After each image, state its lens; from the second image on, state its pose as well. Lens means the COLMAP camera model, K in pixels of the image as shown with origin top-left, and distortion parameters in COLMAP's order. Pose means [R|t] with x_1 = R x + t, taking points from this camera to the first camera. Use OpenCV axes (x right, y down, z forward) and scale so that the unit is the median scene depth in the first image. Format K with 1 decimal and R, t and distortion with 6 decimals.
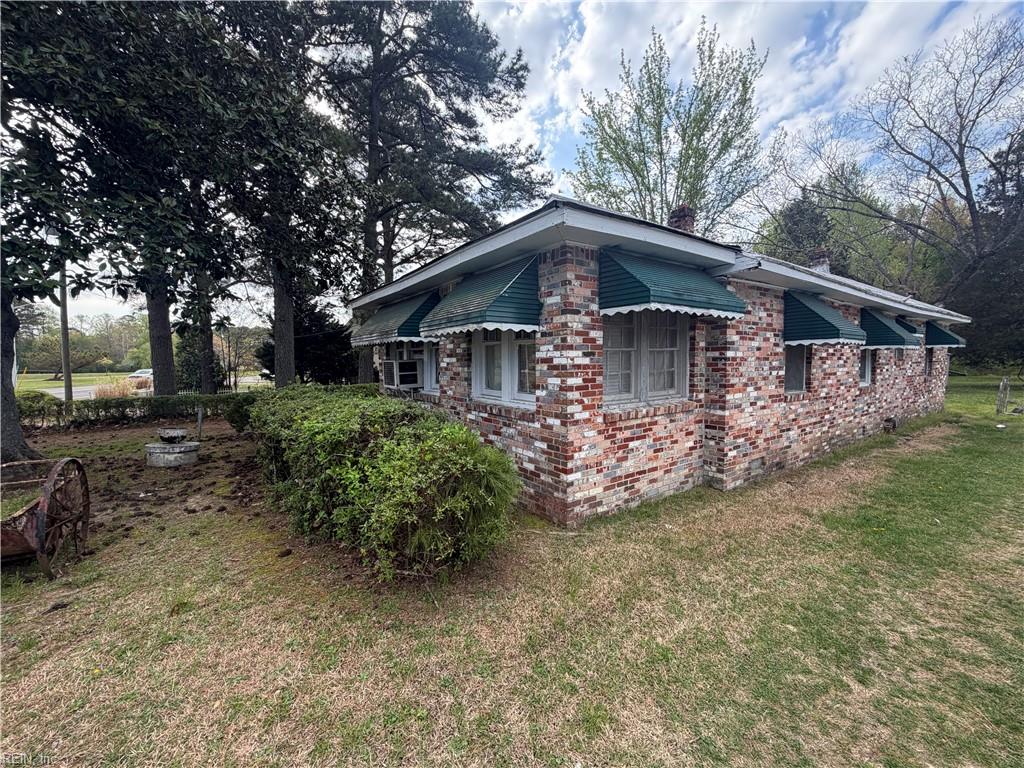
lens RADIAL K [[408.6, 0, 509.2], [0, 408.6, 384.9], [0, 0, 1]] dist [-0.000693, -0.000034]
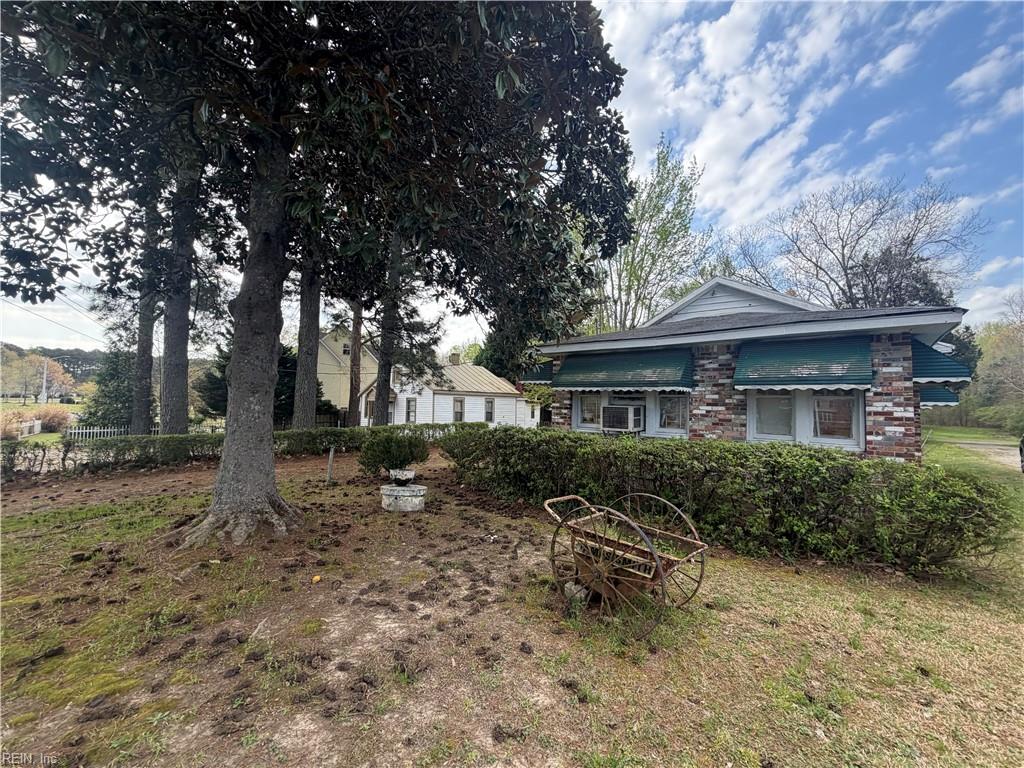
lens RADIAL K [[408.6, 0, 509.2], [0, 408.6, 384.9], [0, 0, 1]] dist [-0.000693, -0.000034]
pose [[0.969413, 0.041341, 0.241928, -1.413426], [-0.016442, 0.994436, -0.104049, 0.006429], [-0.244883, 0.096889, 0.964699, -0.000816]]
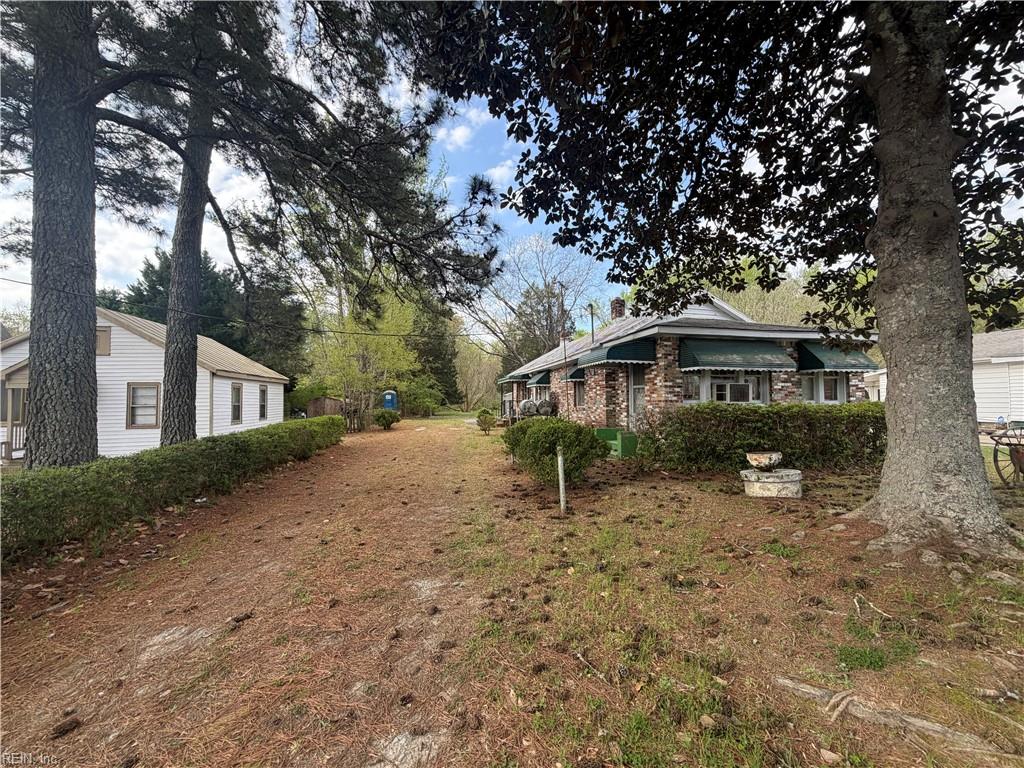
lens RADIAL K [[408.6, 0, 509.2], [0, 408.6, 384.9], [0, 0, 1]] dist [-0.000693, -0.000034]
pose [[0.400497, 0.033096, 0.915700, -3.063507], [0.051938, 0.996921, -0.058747, -0.025104], [-0.914825, 0.071088, 0.397545, 1.939828]]
